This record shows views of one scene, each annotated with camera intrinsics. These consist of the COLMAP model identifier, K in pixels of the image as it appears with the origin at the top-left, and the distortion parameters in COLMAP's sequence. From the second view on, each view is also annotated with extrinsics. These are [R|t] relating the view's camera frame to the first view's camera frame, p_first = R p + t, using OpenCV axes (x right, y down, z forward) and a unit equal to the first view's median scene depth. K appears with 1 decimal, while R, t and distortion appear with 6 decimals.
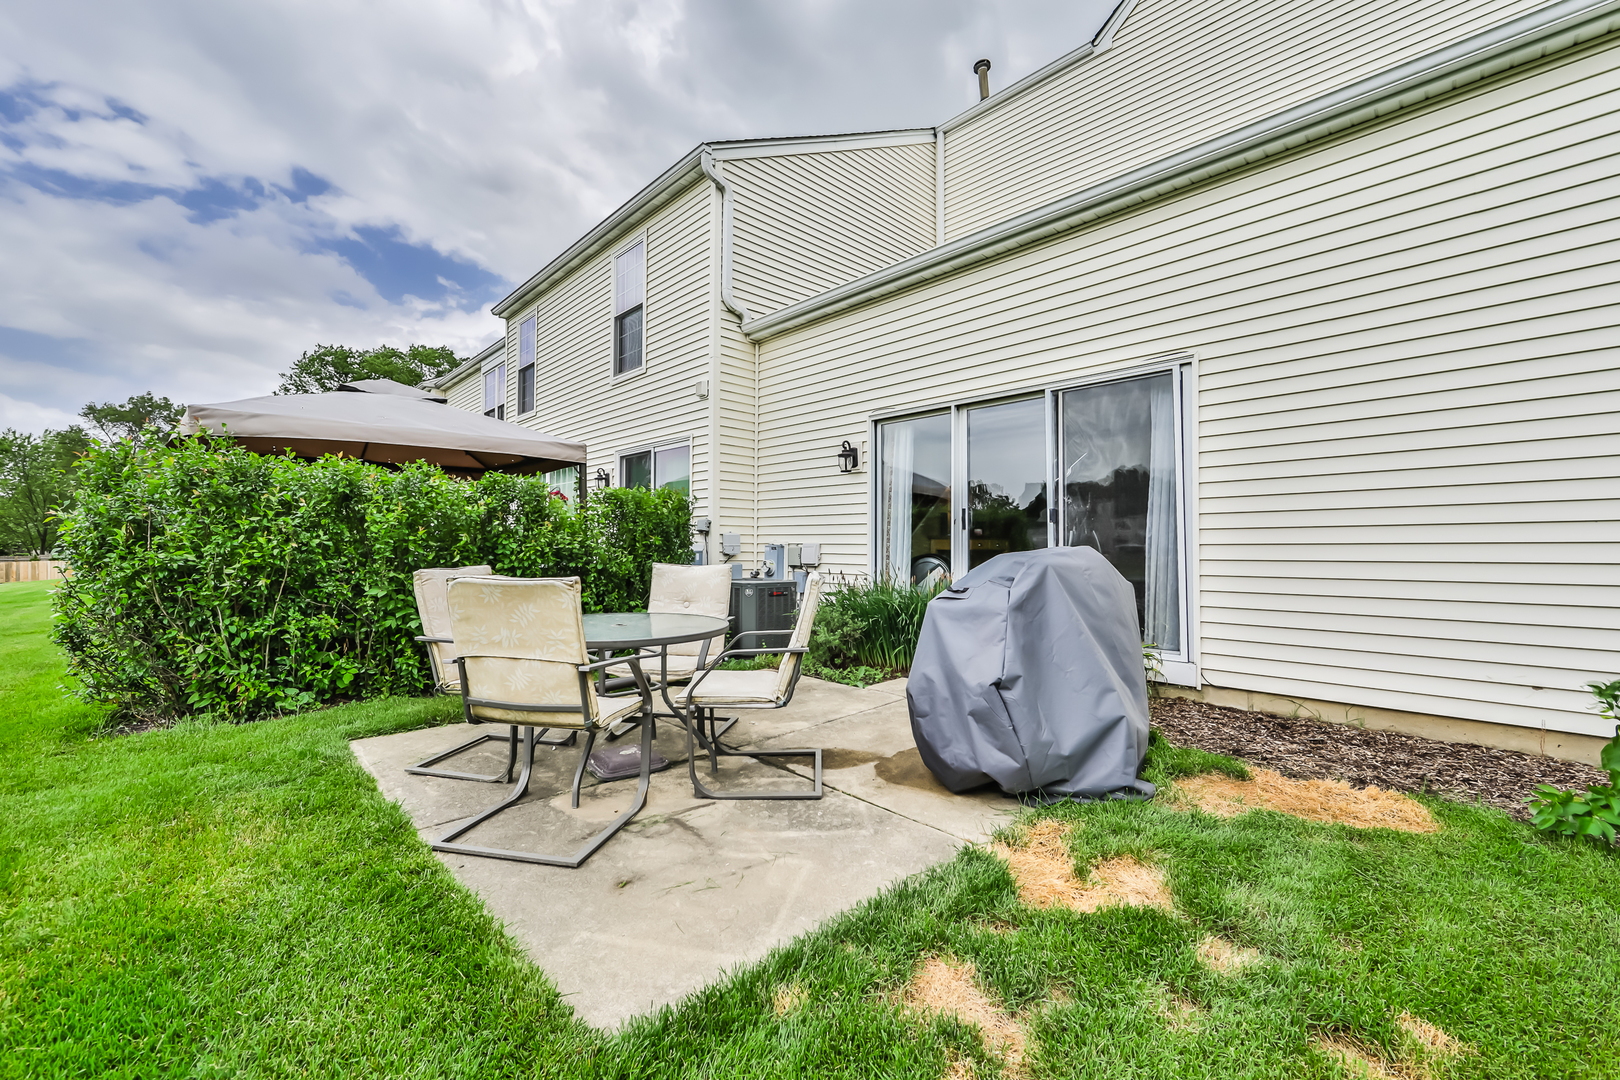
lens RADIAL K [[638.6, 0, 811.8], [0, 638.6, 539.8], [0, 0, 1]] dist [-0.016472, 0.002876]
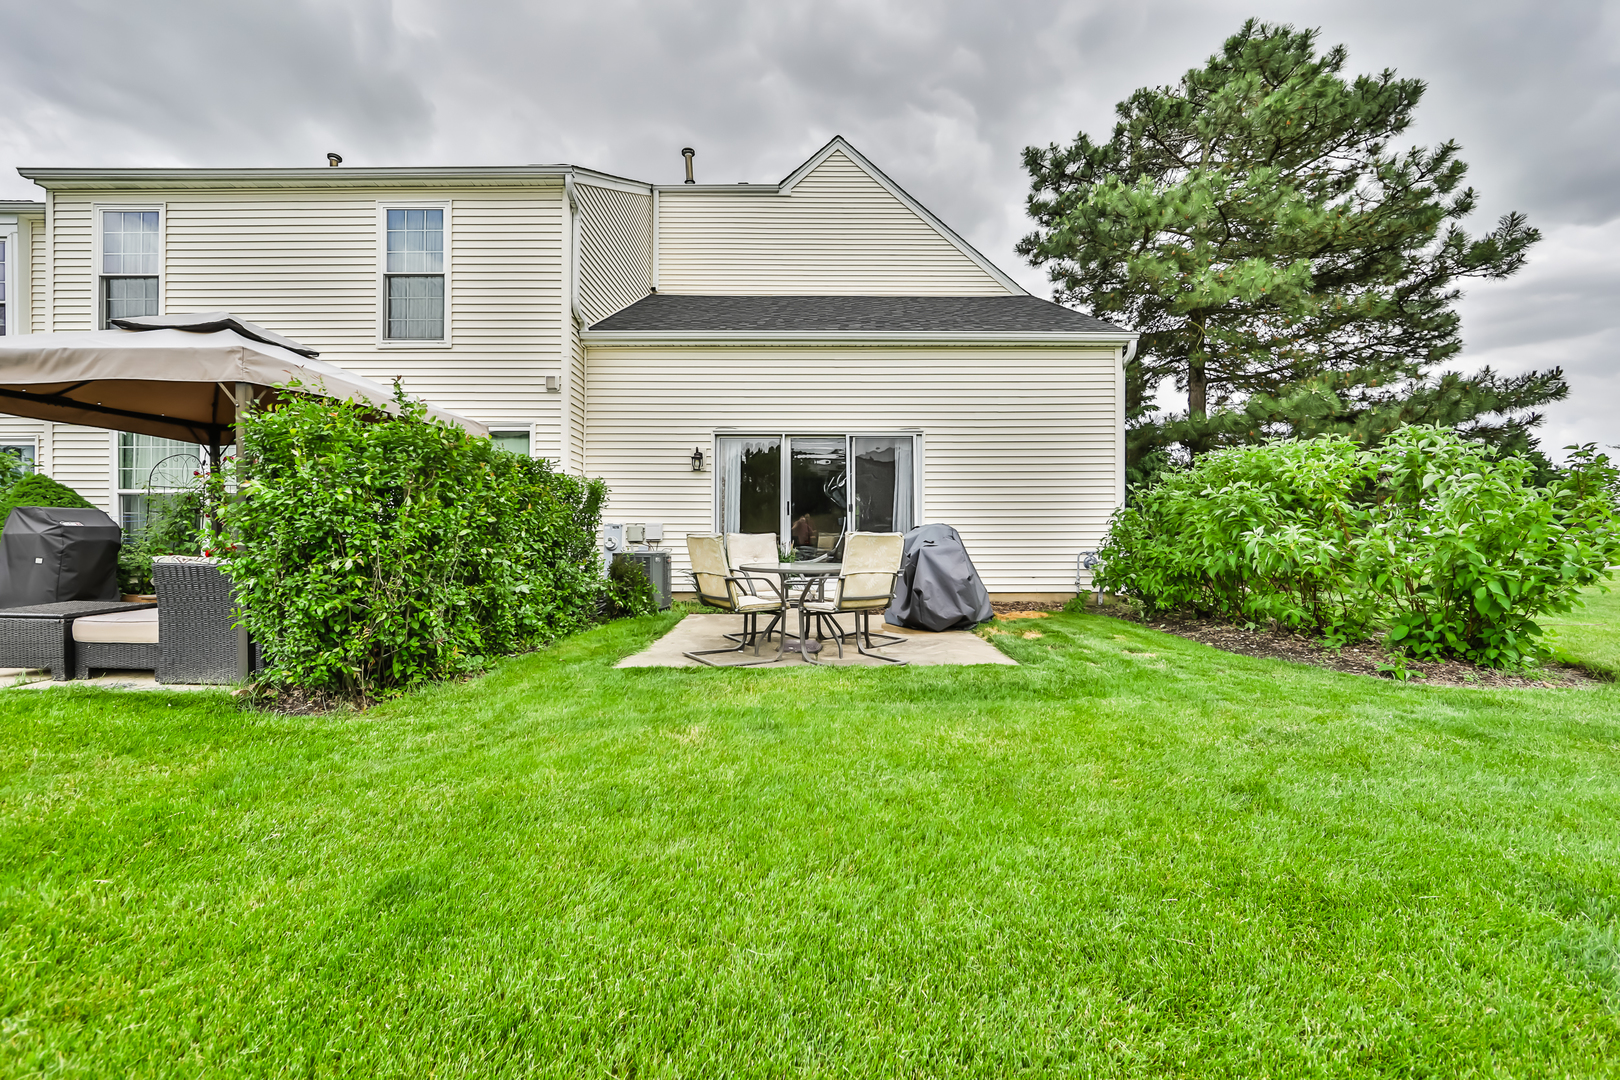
lens RADIAL K [[638.6, 0, 801.7], [0, 638.6, 536.3], [0, 0, 1]] dist [-0.016472, 0.002876]
pose [[0.688615, -0.004905, 0.725110, -0.723314], [-0.004491, 0.999929, 0.011029, 0.016099], [-0.725113, -0.010851, 0.688545, -0.082192]]
